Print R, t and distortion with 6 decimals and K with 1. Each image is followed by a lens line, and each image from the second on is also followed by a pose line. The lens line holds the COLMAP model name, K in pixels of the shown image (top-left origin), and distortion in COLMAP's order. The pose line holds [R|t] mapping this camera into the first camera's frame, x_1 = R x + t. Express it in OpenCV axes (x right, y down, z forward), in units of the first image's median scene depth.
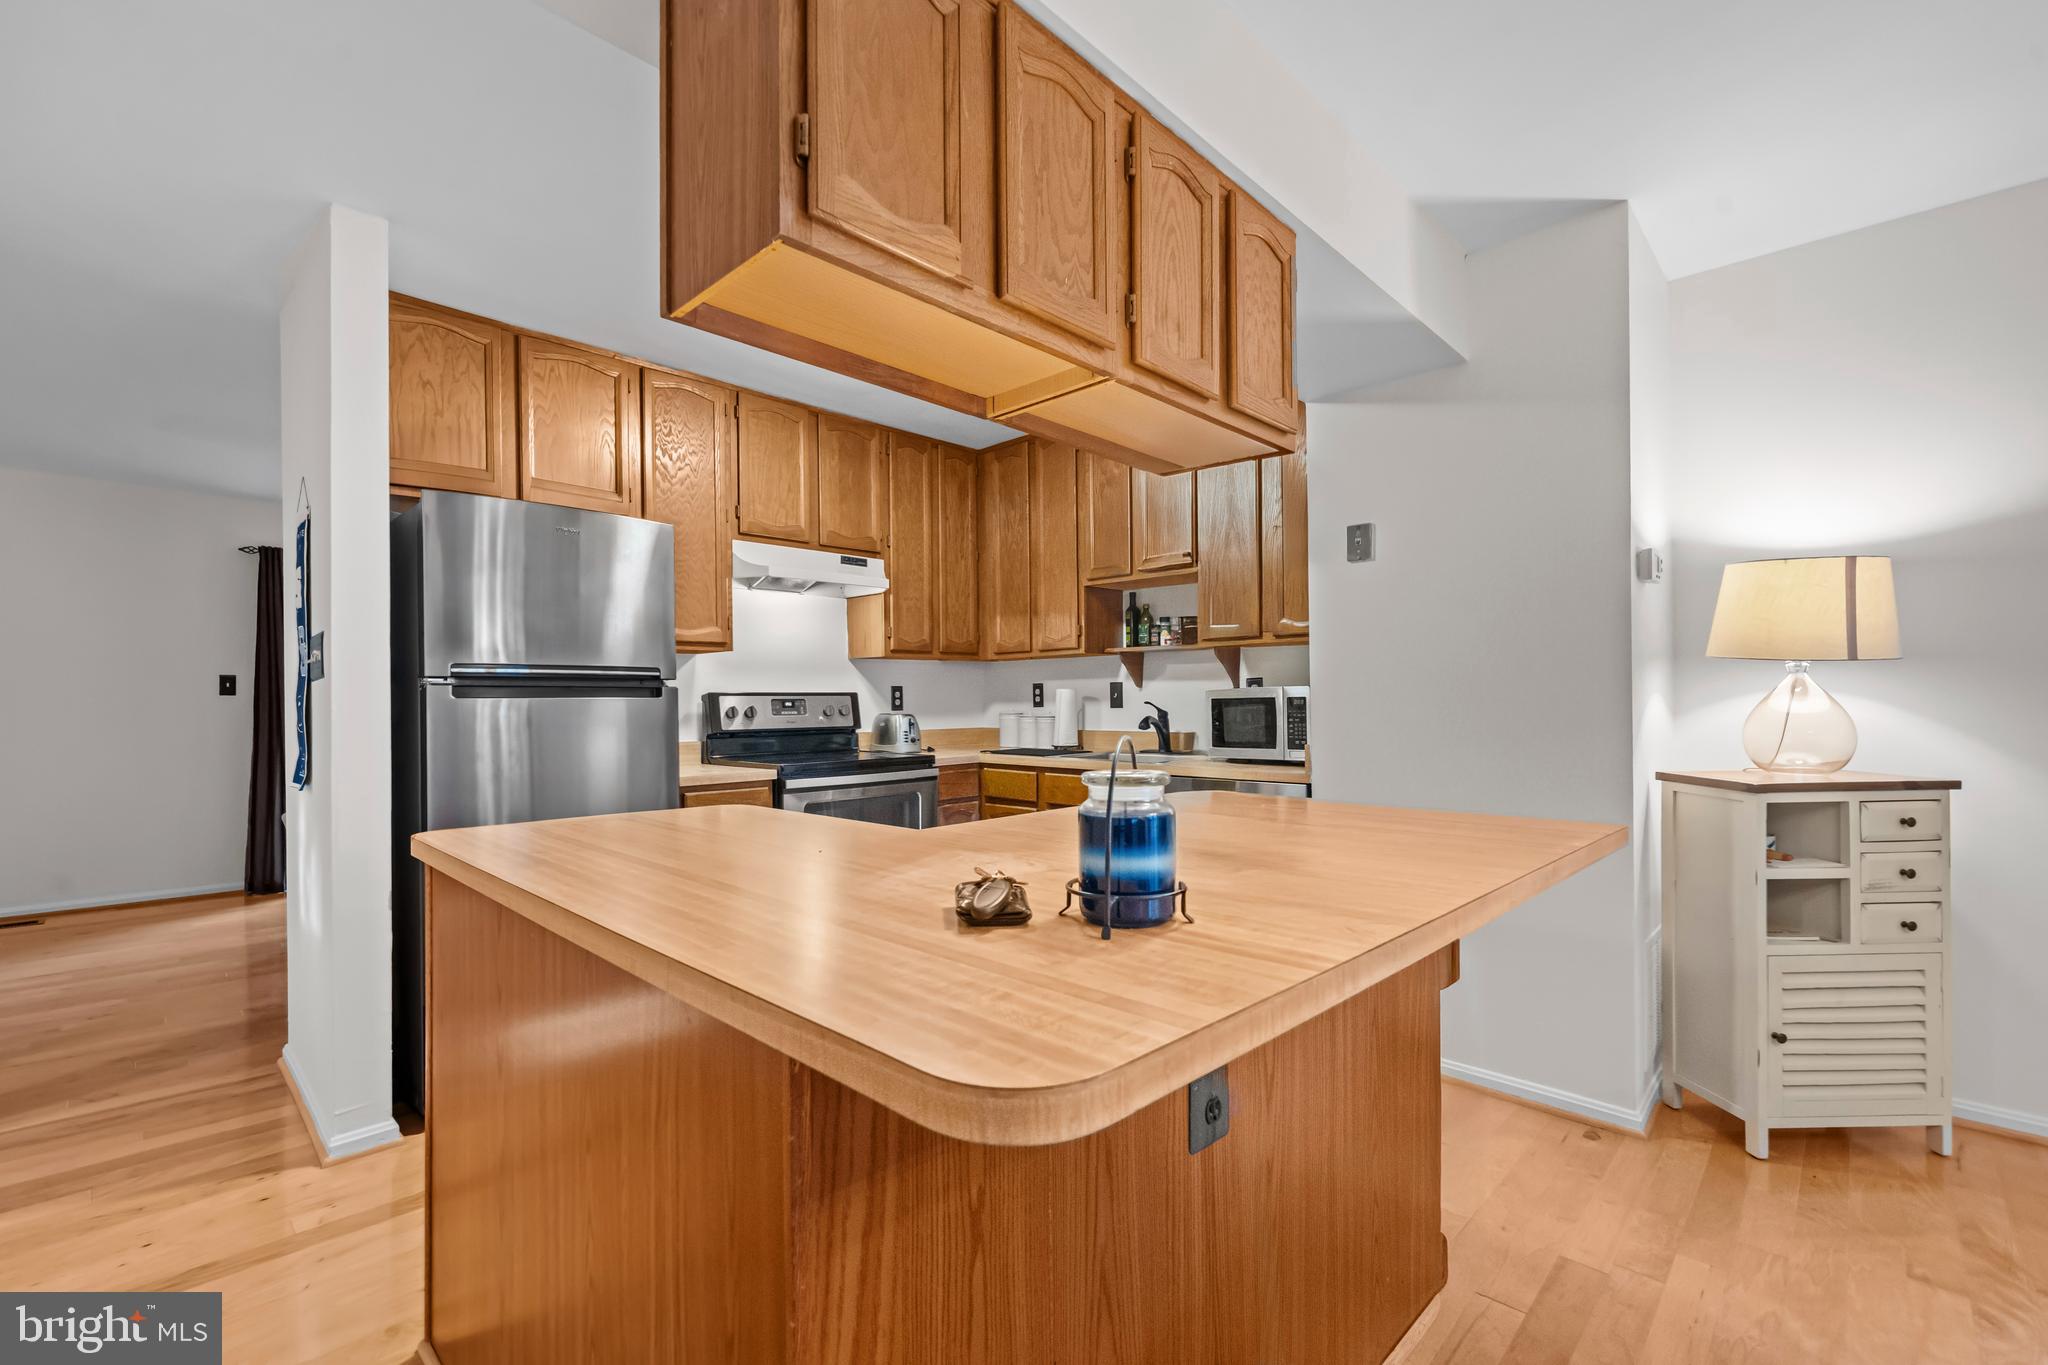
lens RADIAL K [[884.1, 0, 1020.0], [0, 884.1, 700.8], [0, 0, 1]] dist [0.000514, -0.000117]
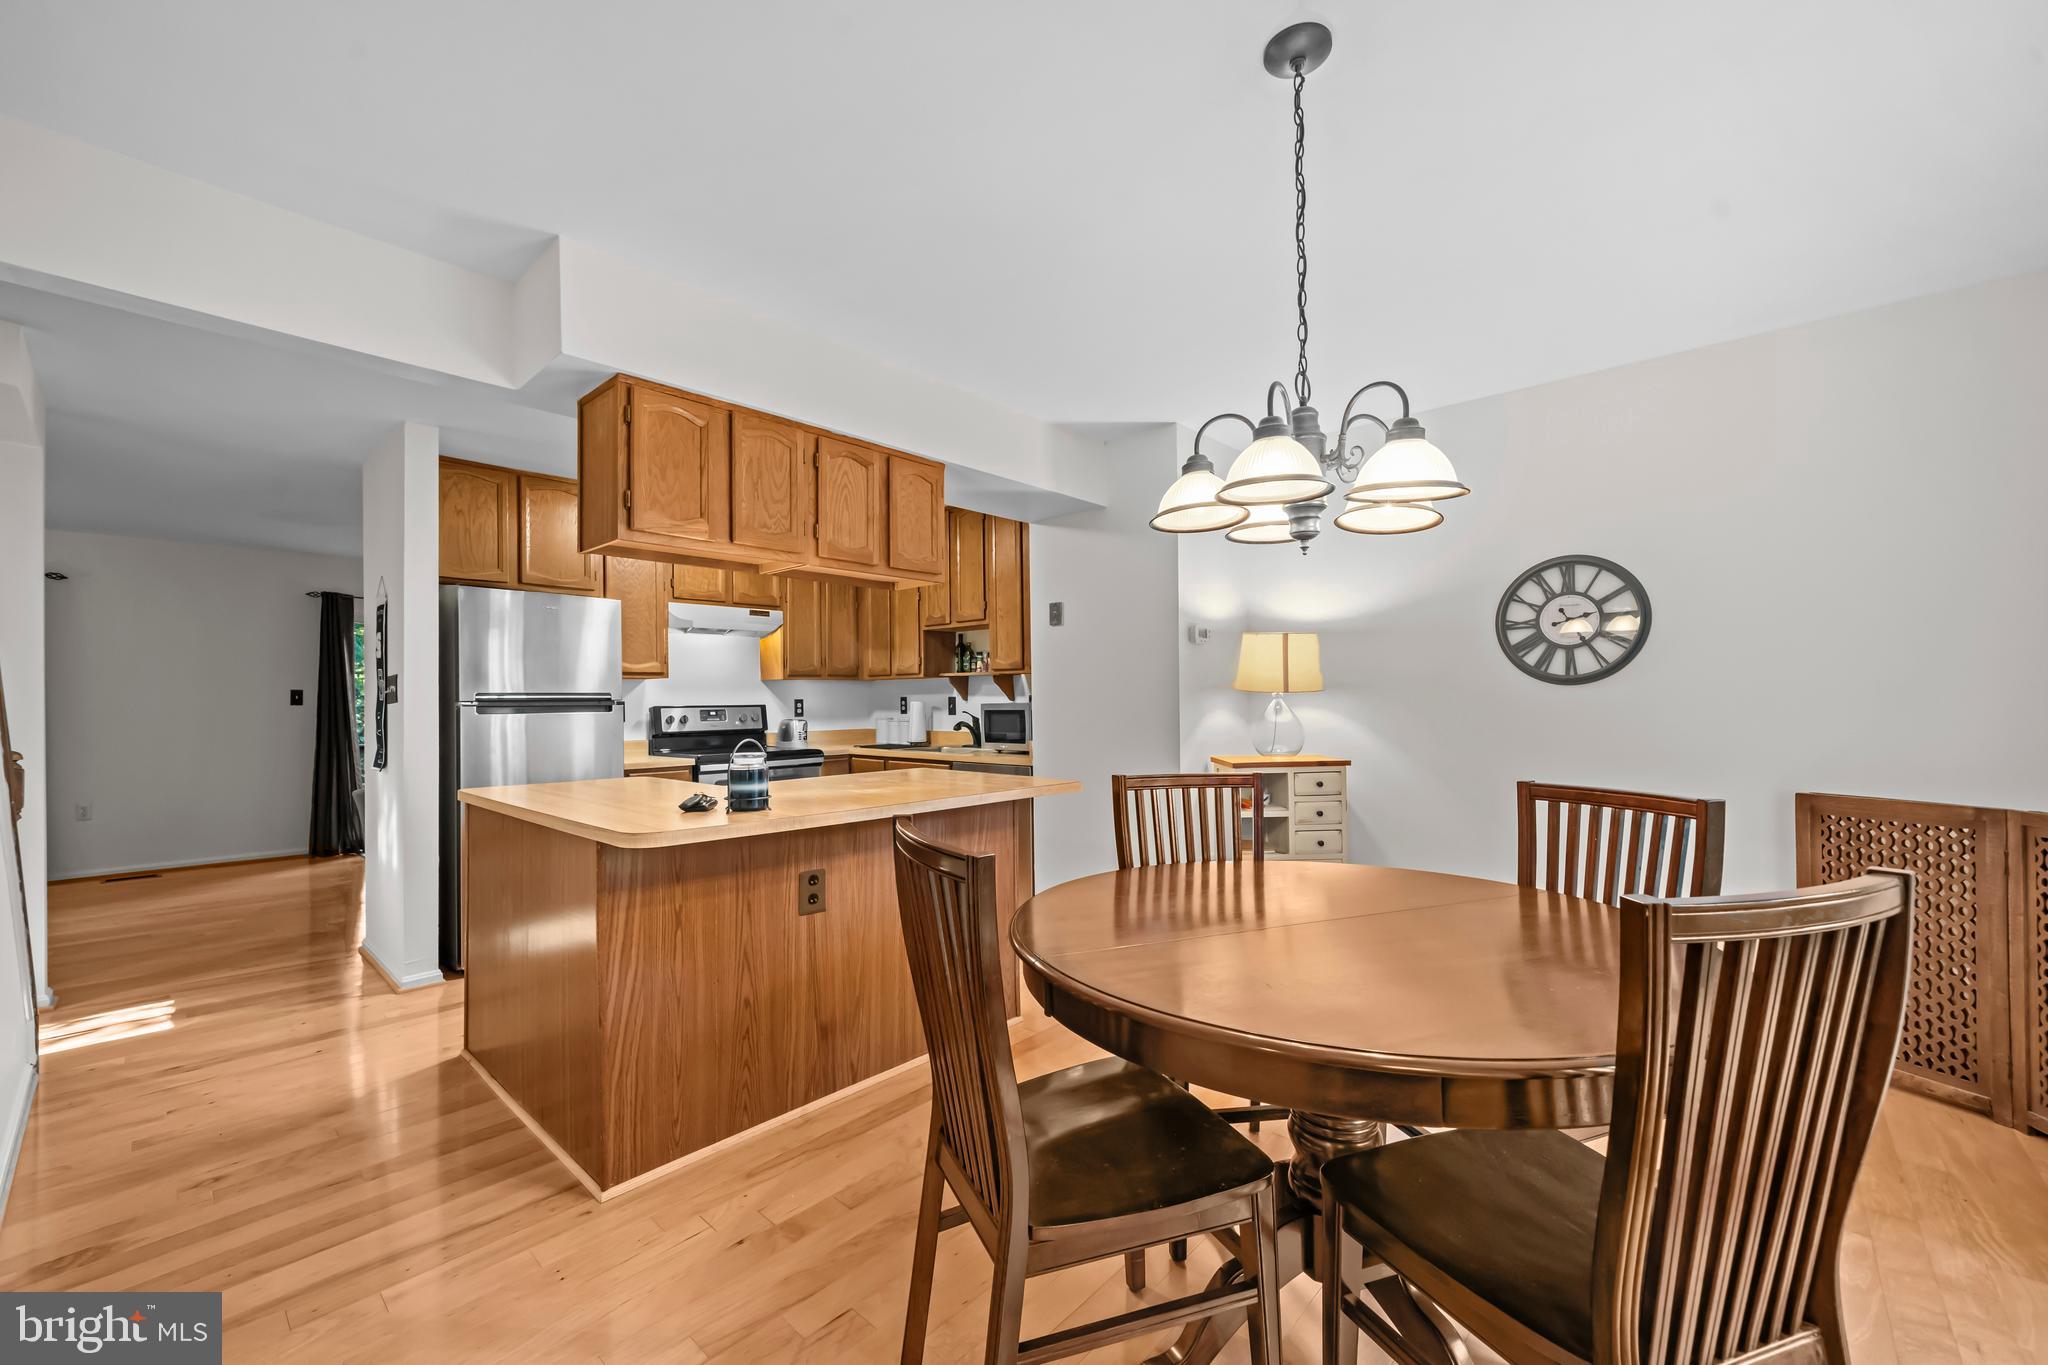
lens RADIAL K [[825.4, 0, 1027.5], [0, 825.4, 691.0], [0, 0, 1]] dist [-0.002651, 0.000239]
pose [[0.999576, -0.001402, 0.029087, 0.266331], [0.001682, 0.999952, -0.009608, -0.023938], [-0.029072, 0.009653, 0.999531, -0.443496]]
